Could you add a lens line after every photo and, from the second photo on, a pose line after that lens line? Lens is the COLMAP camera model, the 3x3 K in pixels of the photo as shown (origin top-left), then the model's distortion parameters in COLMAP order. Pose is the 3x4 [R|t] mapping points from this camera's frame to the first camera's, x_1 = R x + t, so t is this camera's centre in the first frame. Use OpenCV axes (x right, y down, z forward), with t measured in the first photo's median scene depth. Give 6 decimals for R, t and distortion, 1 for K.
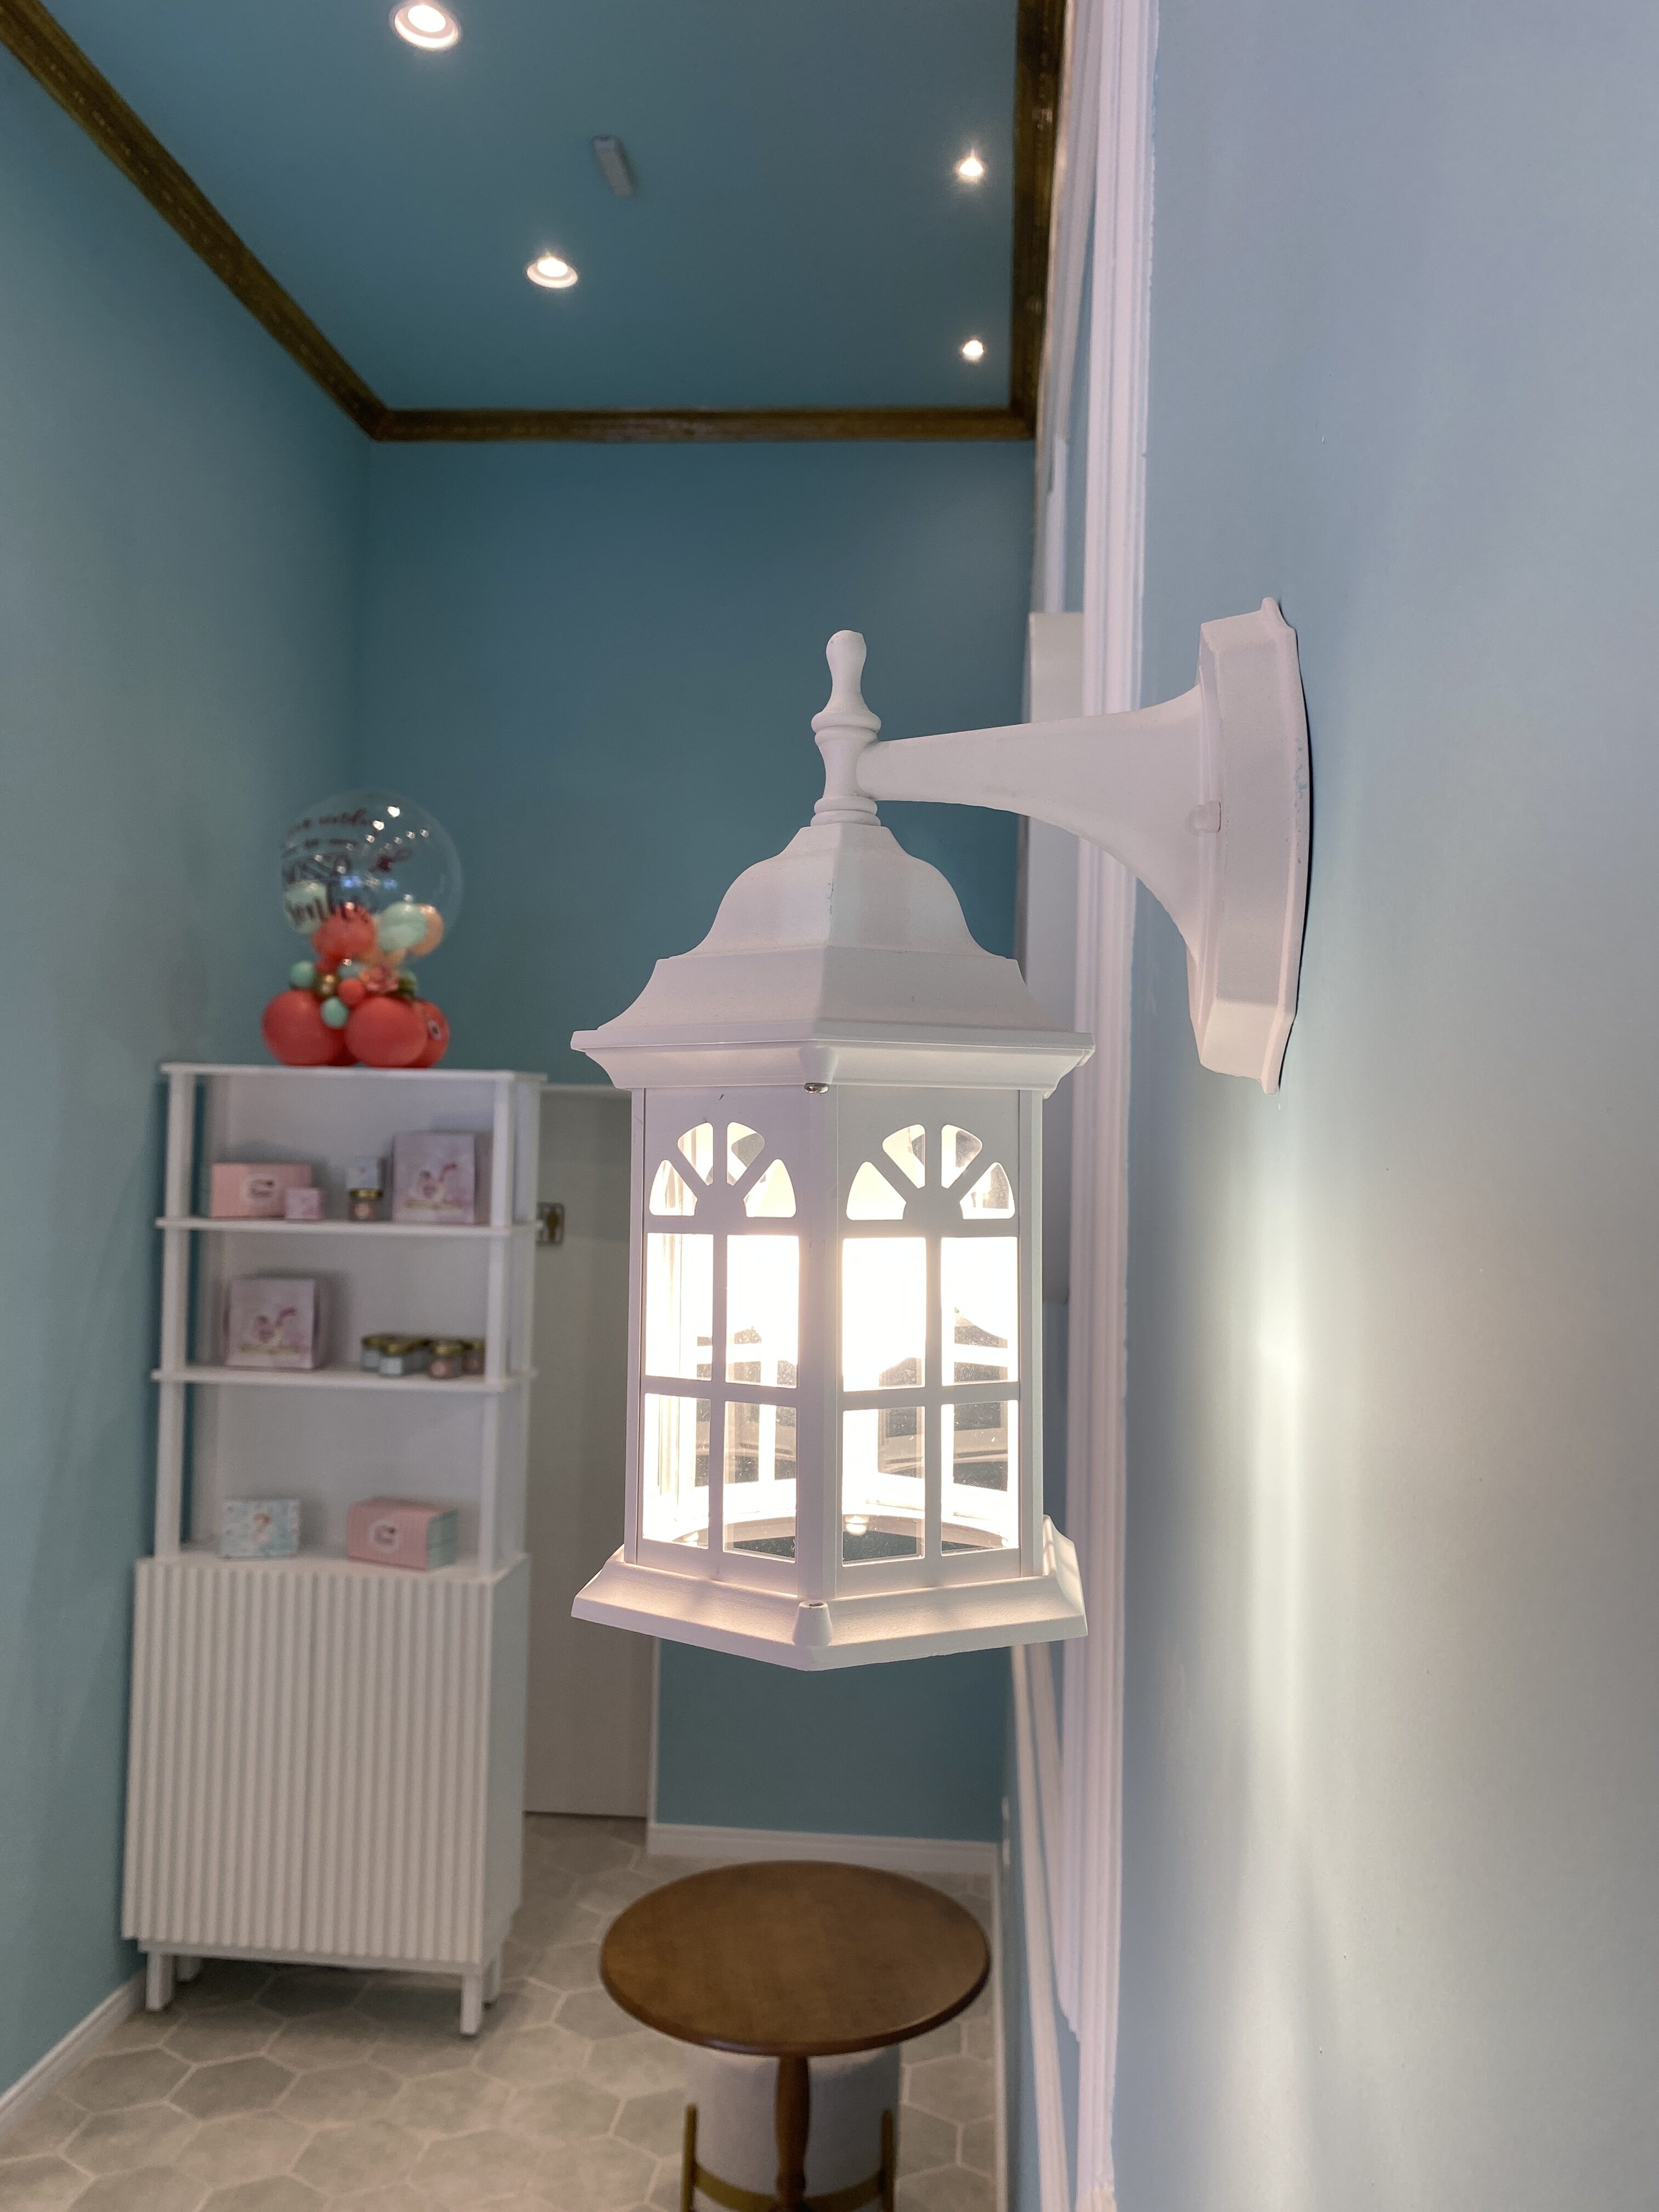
lens RADIAL K [[1682.5, 0, 865.2], [0, 1682.5, 1093.0], [0, 0, 1]] dist [-0.012124, 0.000000]
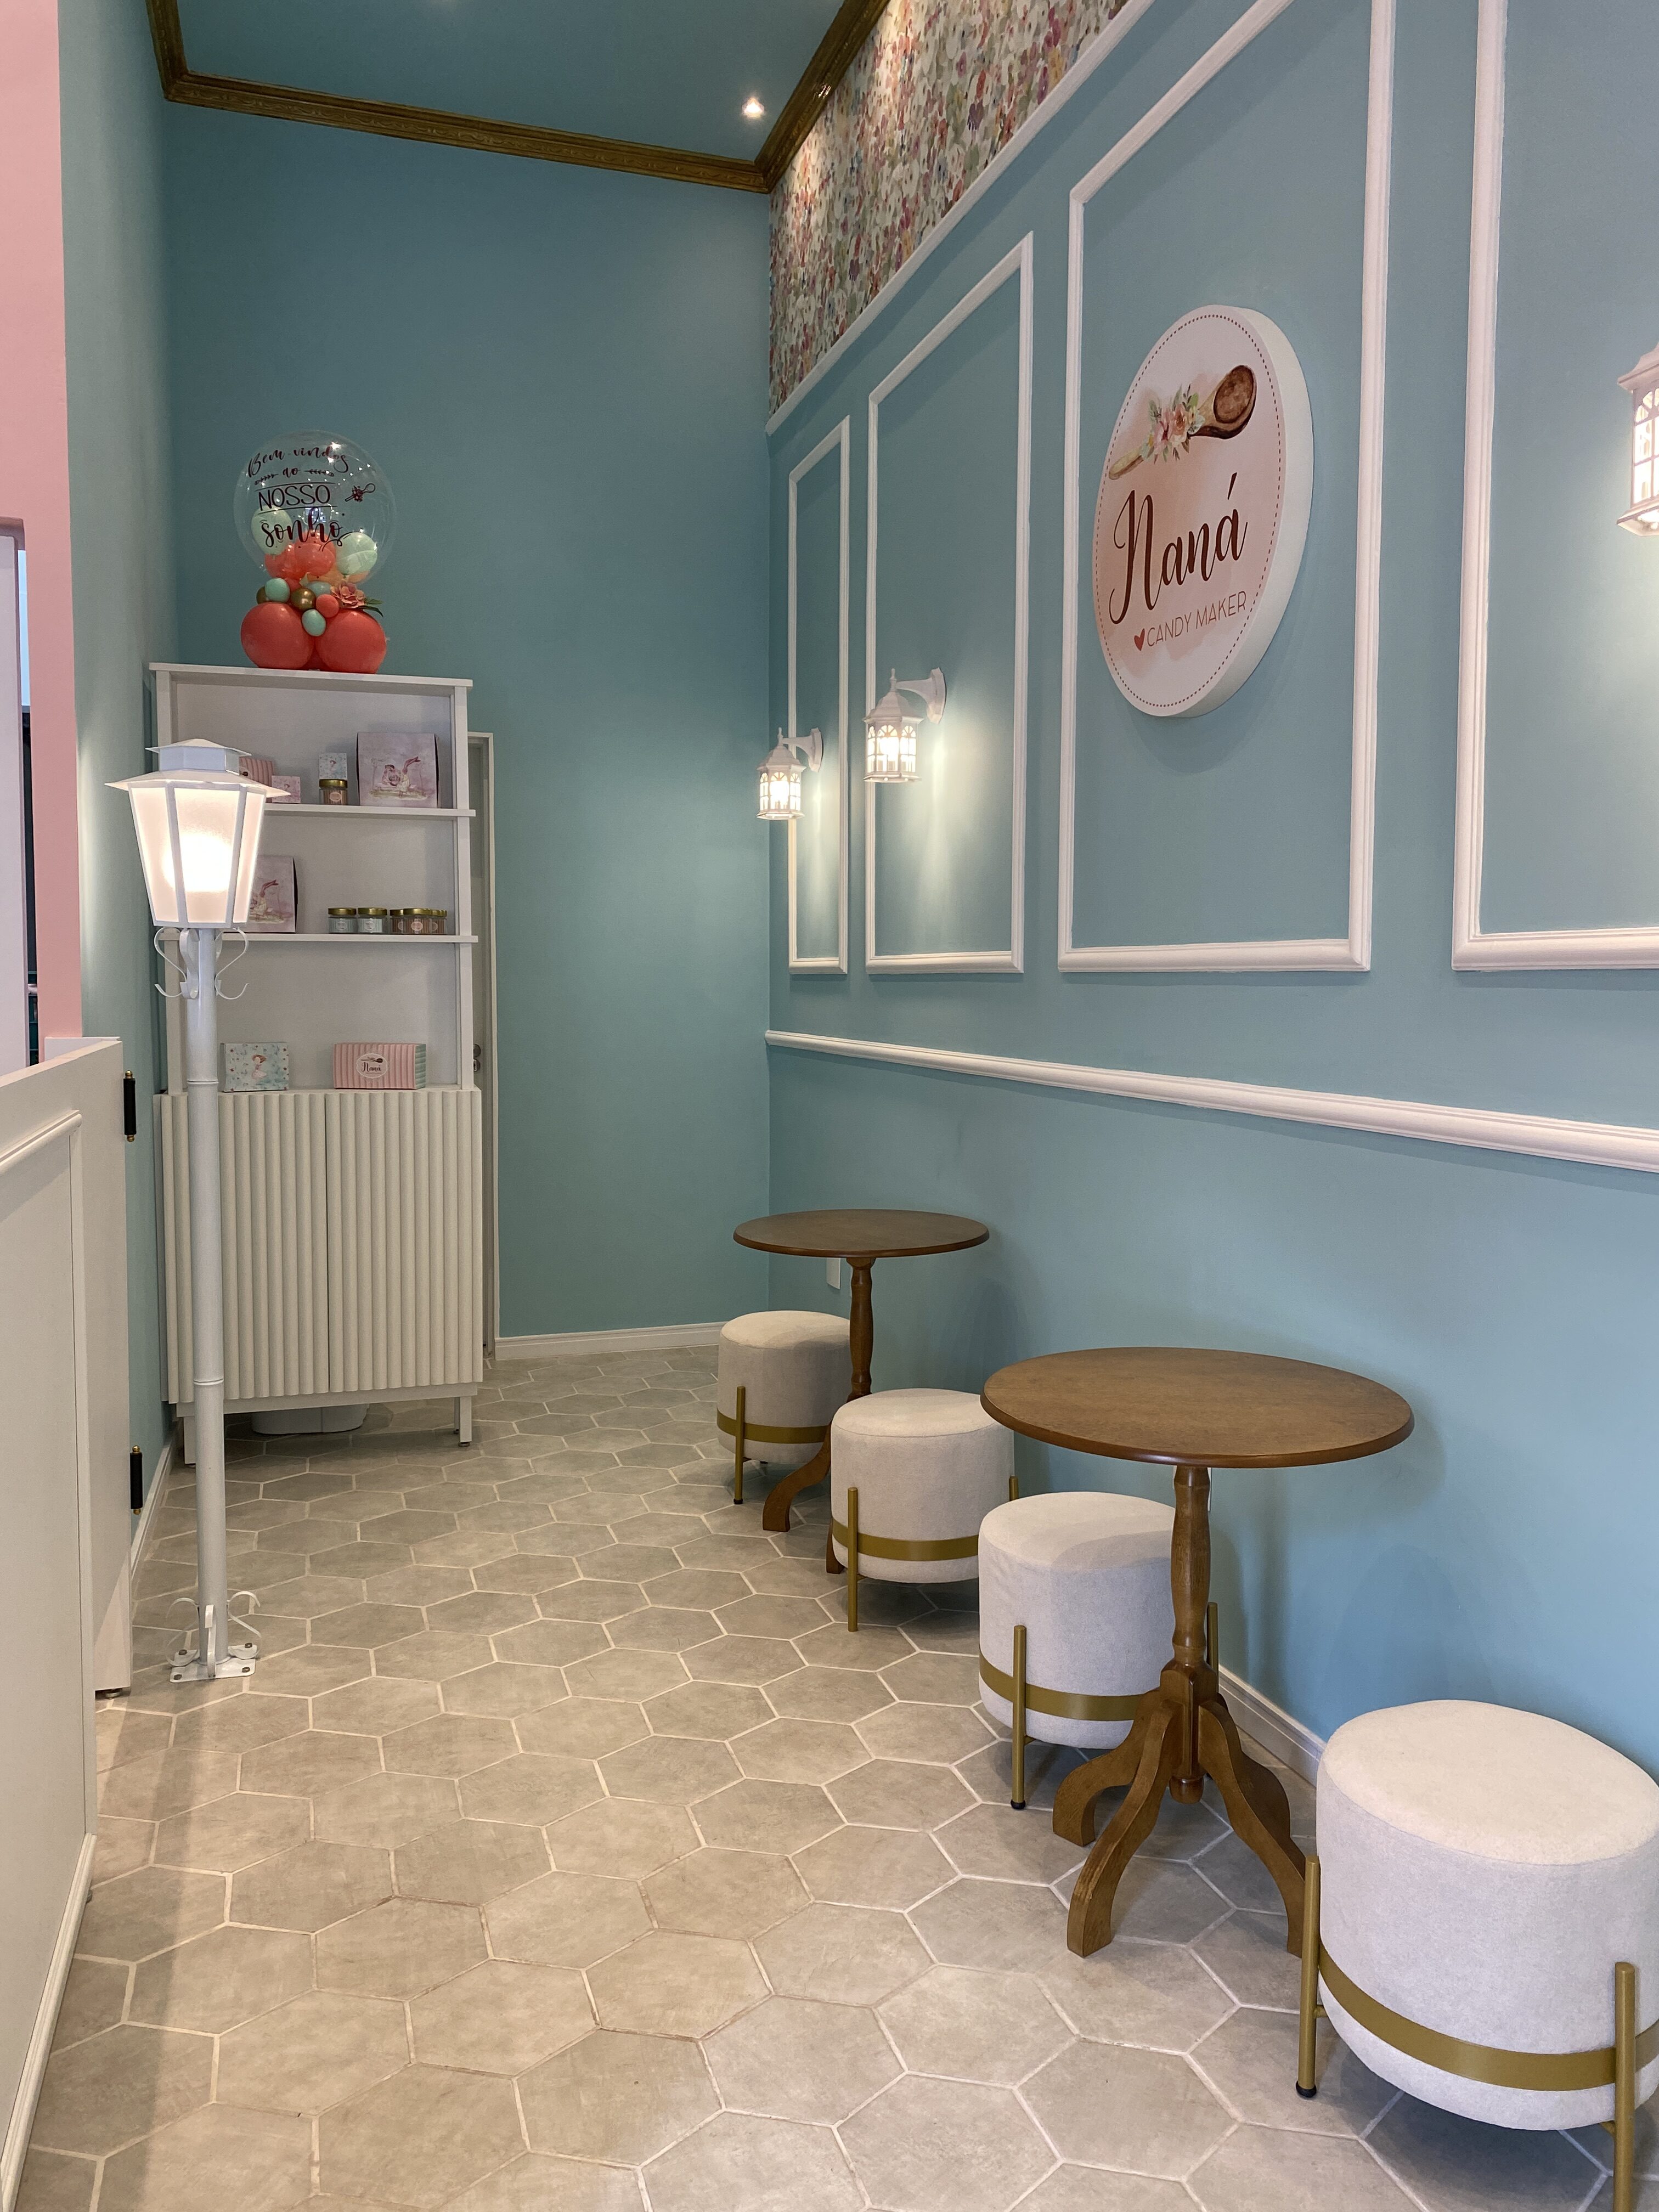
lens RADIAL K [[1682.5, 0, 865.2], [0, 1682.5, 1093.0], [0, 0, 1]] dist [-0.012124, 0.000000]
pose [[0.929417, -0.045227, 0.366250, -0.398099], [0.002354, 0.993168, 0.116668, 0.141129], [-0.369024, -0.107571, 0.923174, -0.256612]]
